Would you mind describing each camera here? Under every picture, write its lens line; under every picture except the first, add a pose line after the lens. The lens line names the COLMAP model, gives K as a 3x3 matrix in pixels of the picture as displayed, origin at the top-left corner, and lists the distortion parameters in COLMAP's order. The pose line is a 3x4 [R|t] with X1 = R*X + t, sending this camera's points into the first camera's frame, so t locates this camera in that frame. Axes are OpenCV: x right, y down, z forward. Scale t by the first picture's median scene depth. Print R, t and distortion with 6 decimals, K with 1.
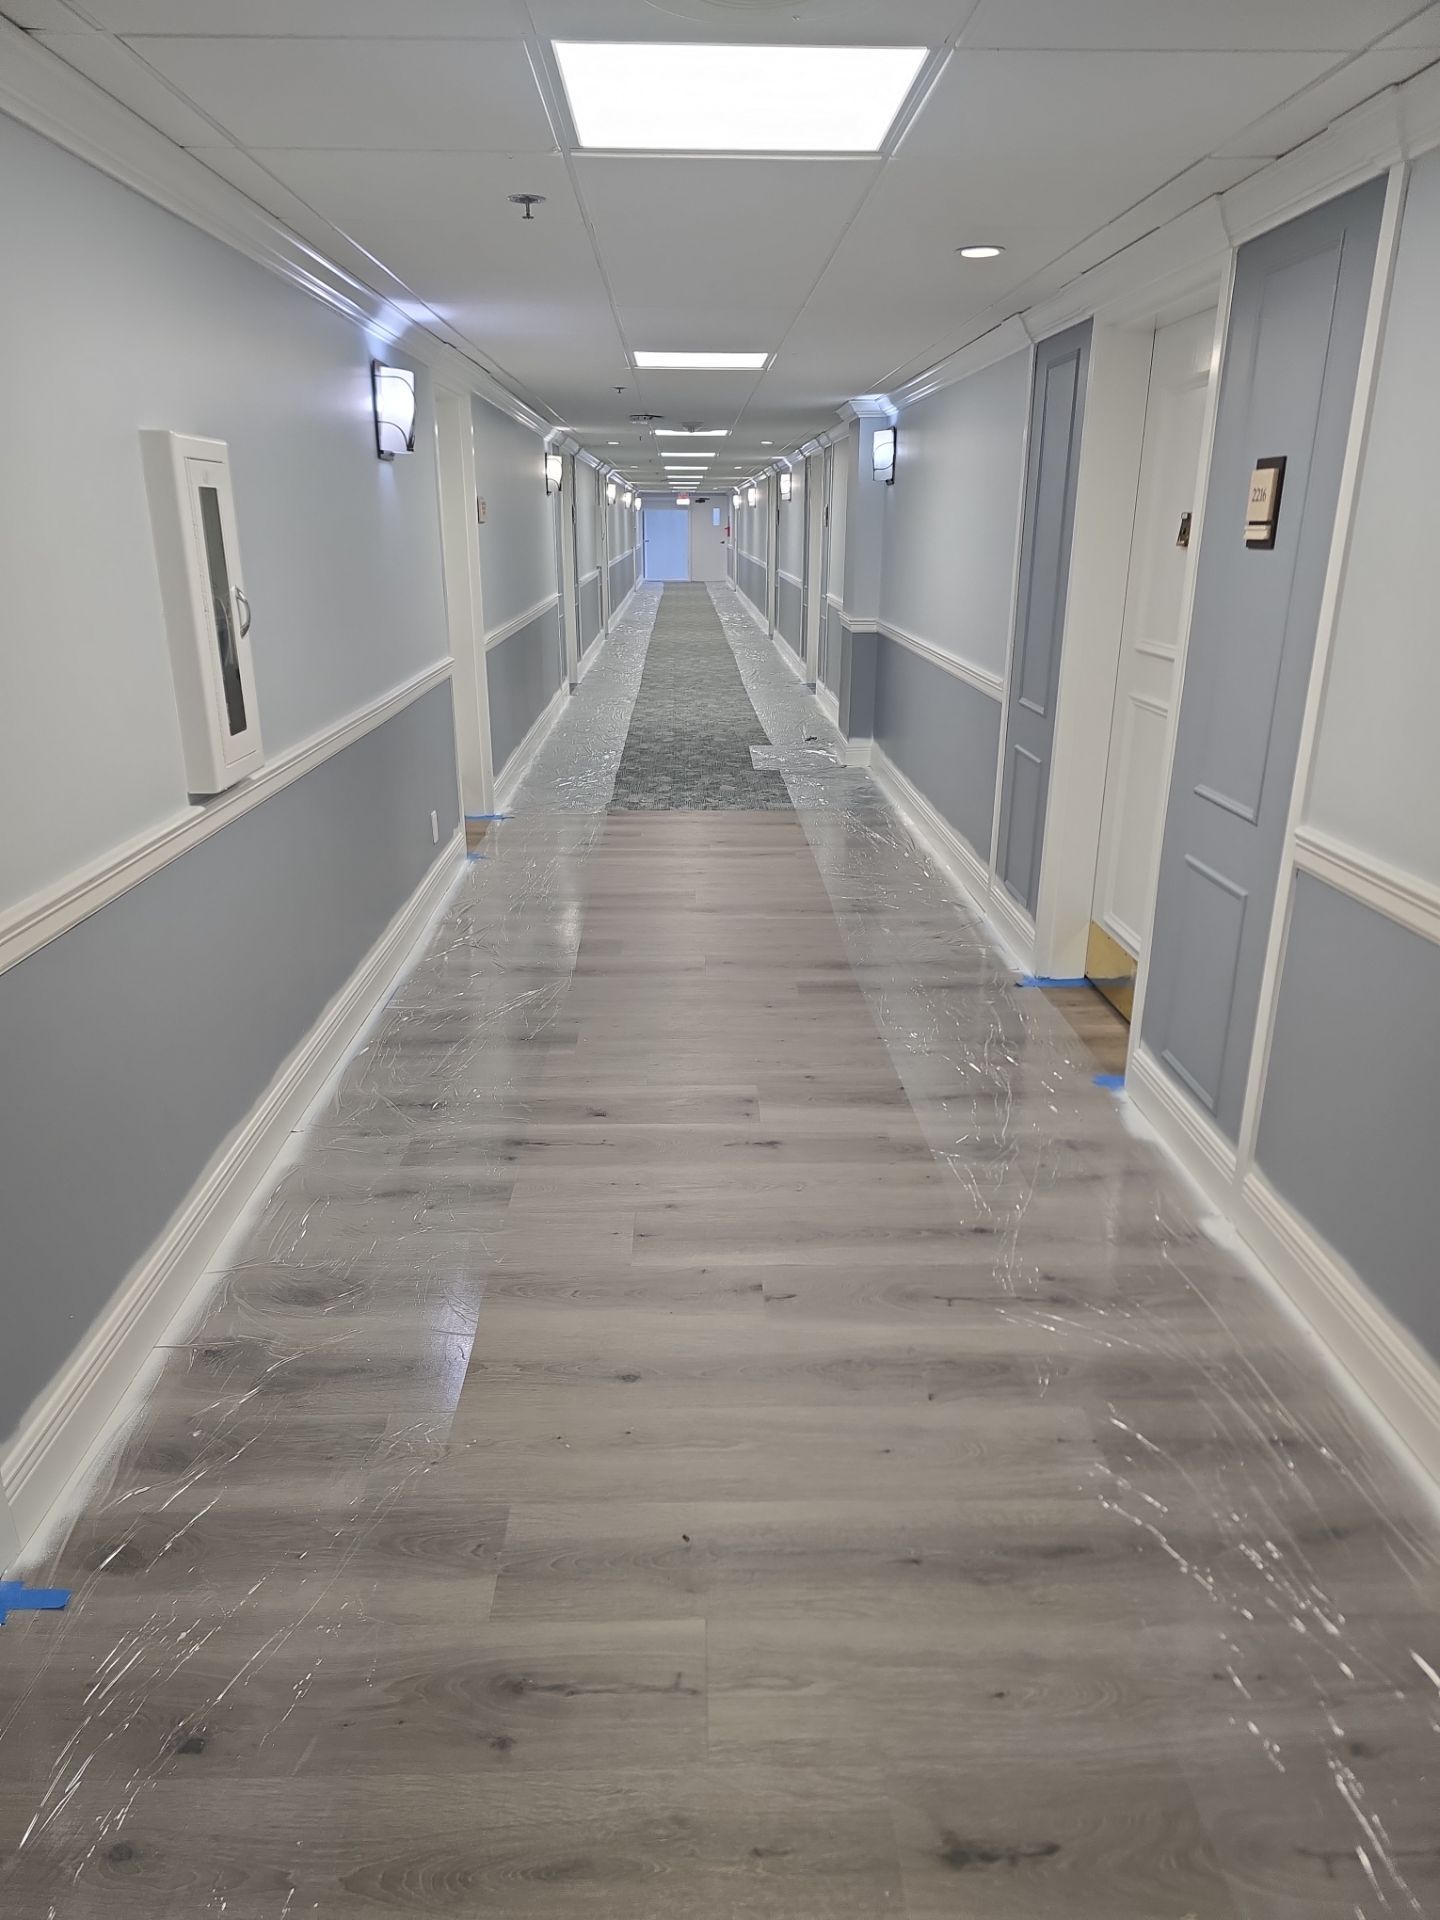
lens RADIAL K [[1304.6, 0, 712.3], [0, 1304.6, 971.4], [0, 0, 1]] dist [0.058131, -0.044320]
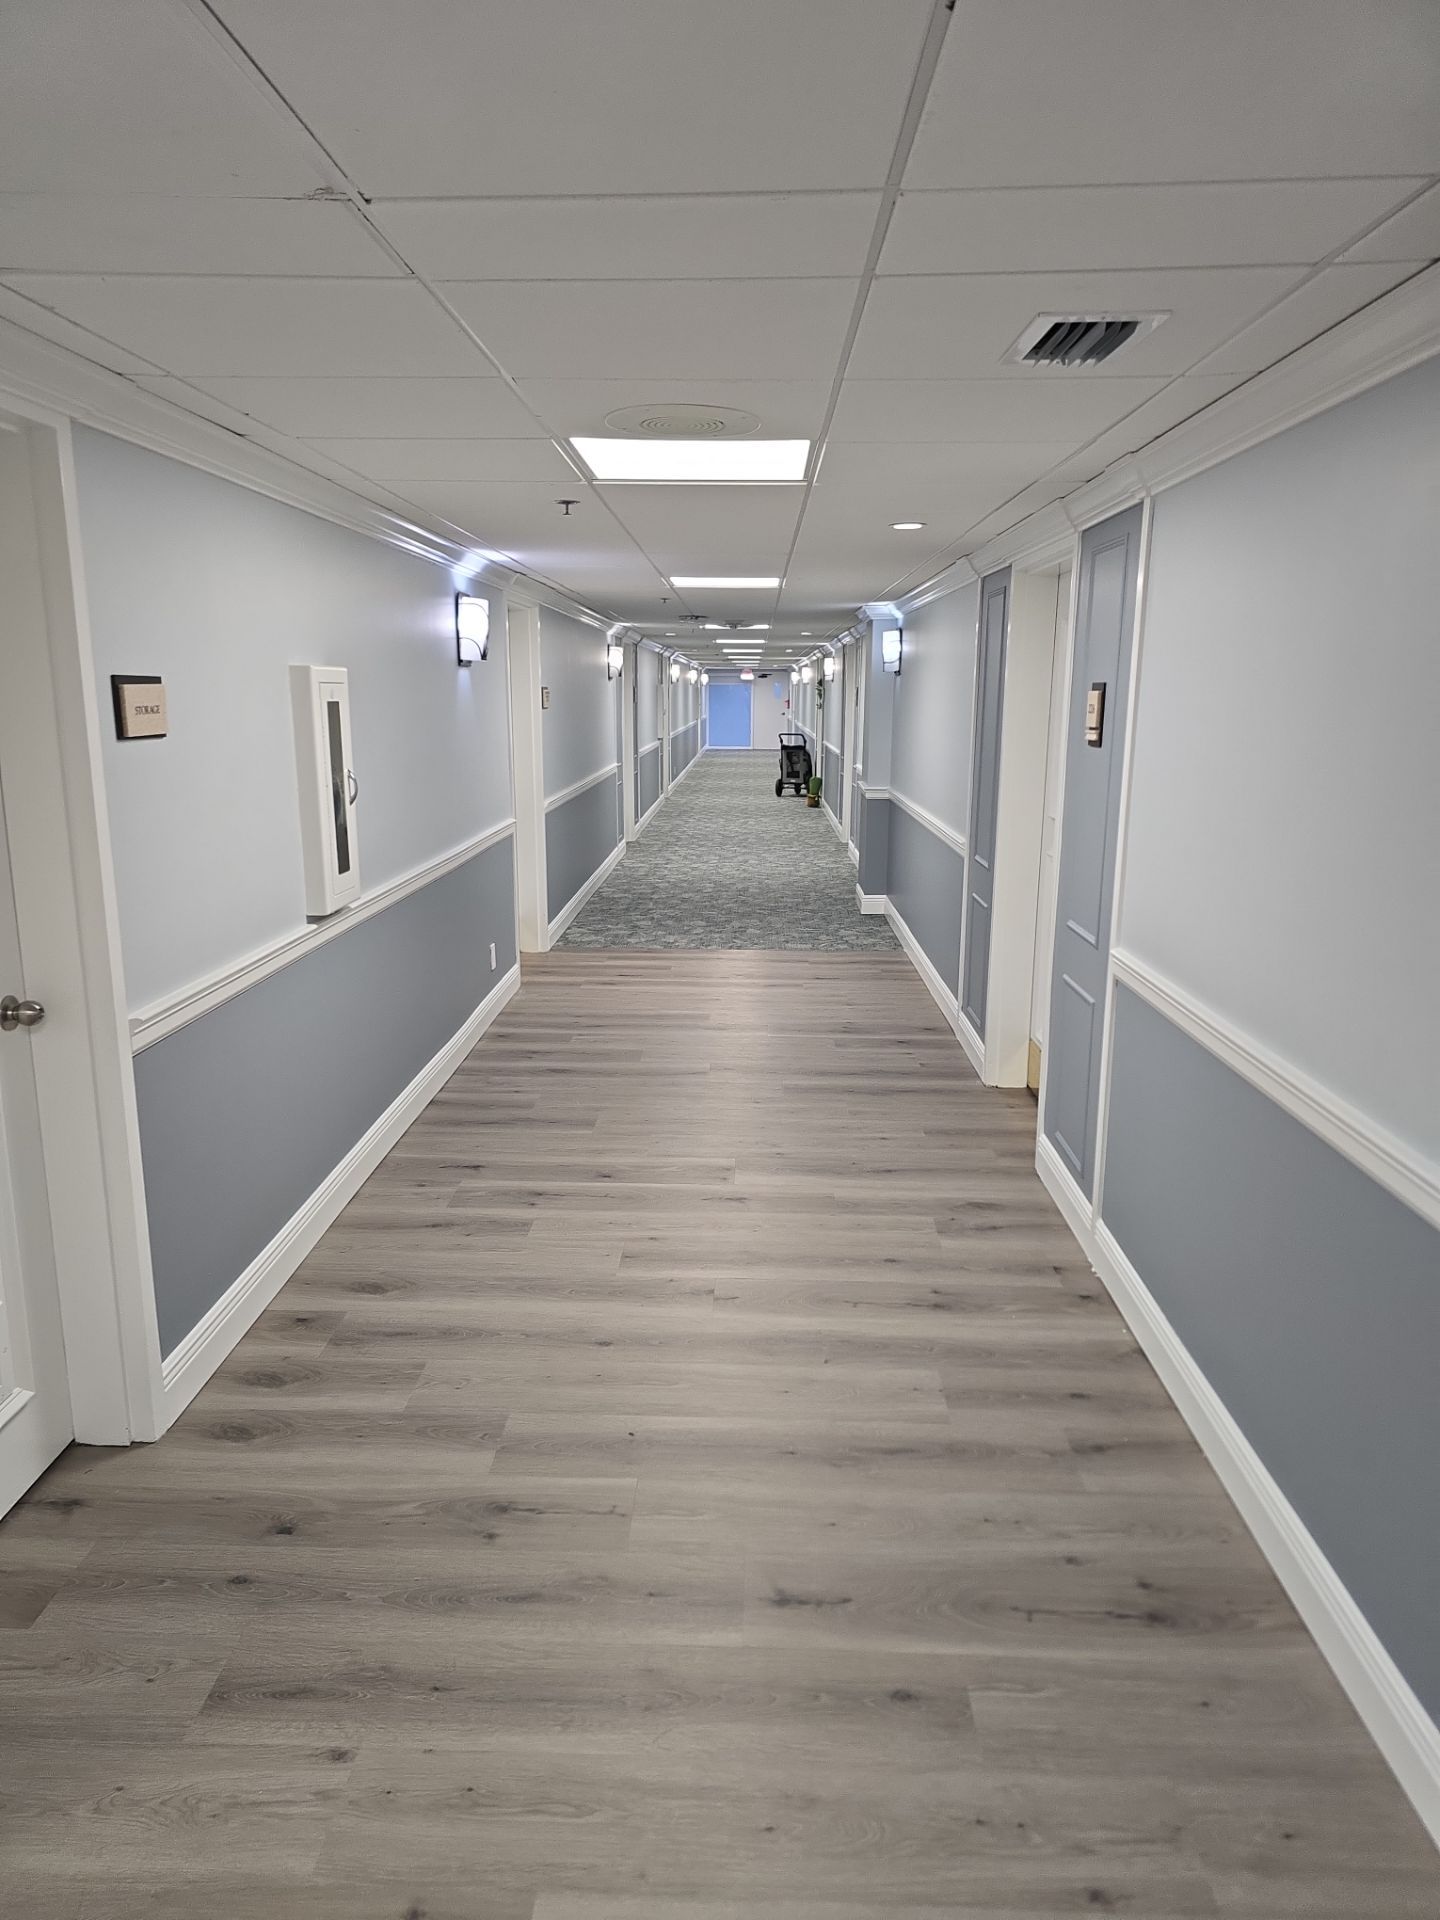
lens RADIAL K [[1304.6, 0, 712.3], [0, 1304.6, 971.4], [0, 0, 1]] dist [0.058131, -0.044320]
pose [[0.998488, 0.013396, -0.053307, 0.076854], [-0.019602, 0.992862, -0.117647, 0.058151], [0.051351, 0.118514, 0.991624, -0.254131]]
